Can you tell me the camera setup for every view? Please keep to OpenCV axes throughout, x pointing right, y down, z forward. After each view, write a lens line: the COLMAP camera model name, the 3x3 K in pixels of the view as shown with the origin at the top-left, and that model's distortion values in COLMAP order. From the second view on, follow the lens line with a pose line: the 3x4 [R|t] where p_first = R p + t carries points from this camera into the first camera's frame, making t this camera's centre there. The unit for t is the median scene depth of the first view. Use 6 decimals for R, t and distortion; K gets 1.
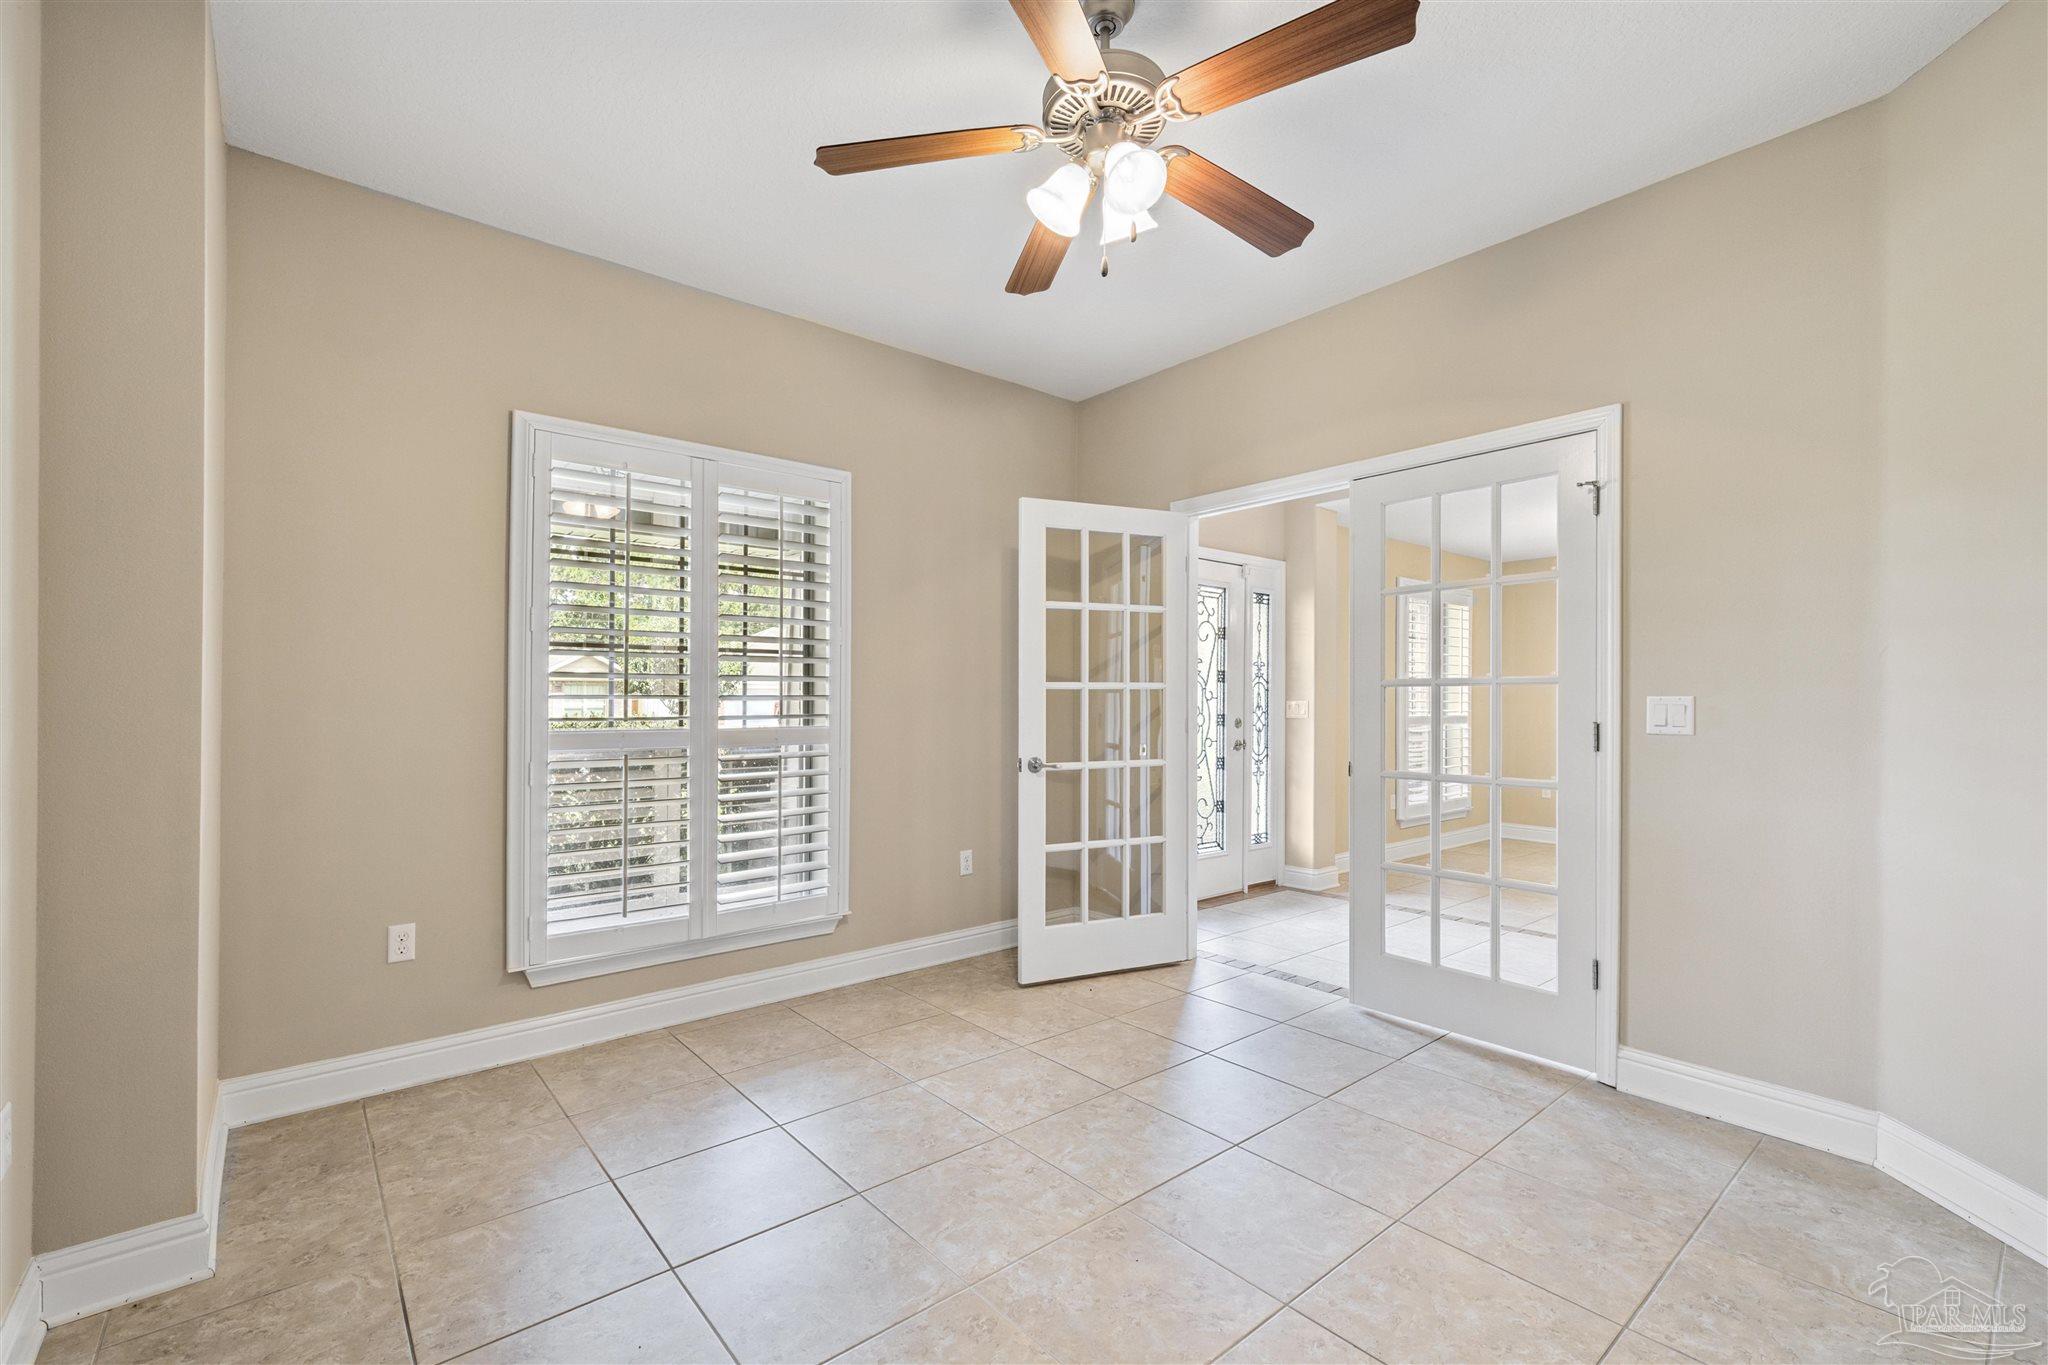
lens RADIAL K [[866.3, 0, 1013.4], [0, 866.3, 714.8], [0, 0, 1]] dist [0.000746, 0.000257]
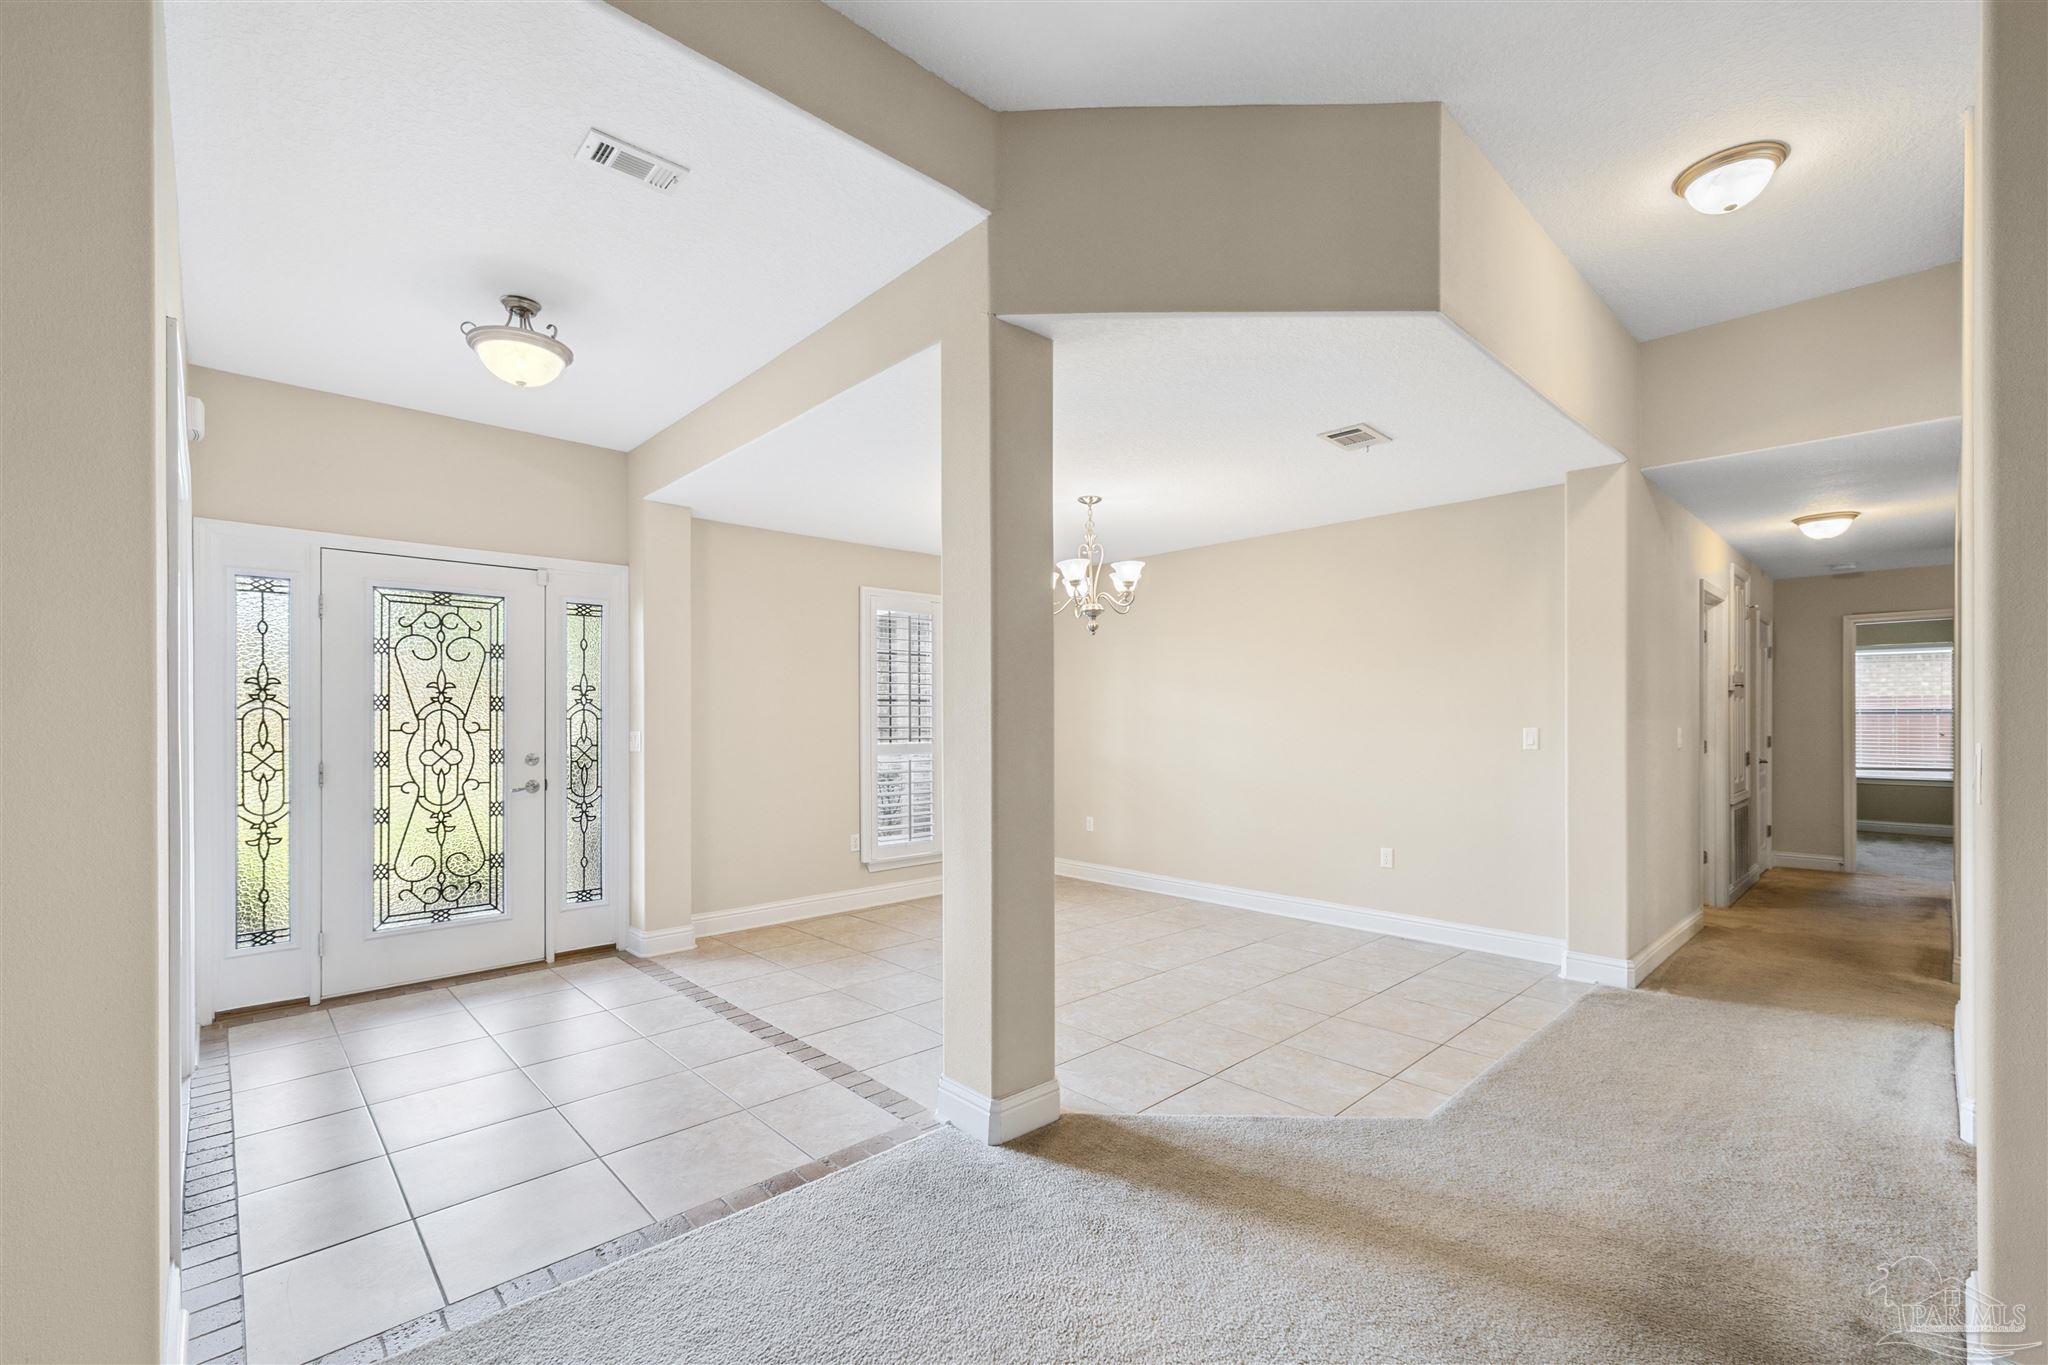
lens RADIAL K [[866.3, 0, 1013.4], [0, 866.3, 714.8], [0, 0, 1]] dist [0.000746, 0.000257]
pose [[0.998884, 0.000983, 0.047212, 0.687111], [-0.000745, 0.999987, -0.005075, -0.029755], [-0.047216, 0.005034, 0.998872, 0.146695]]
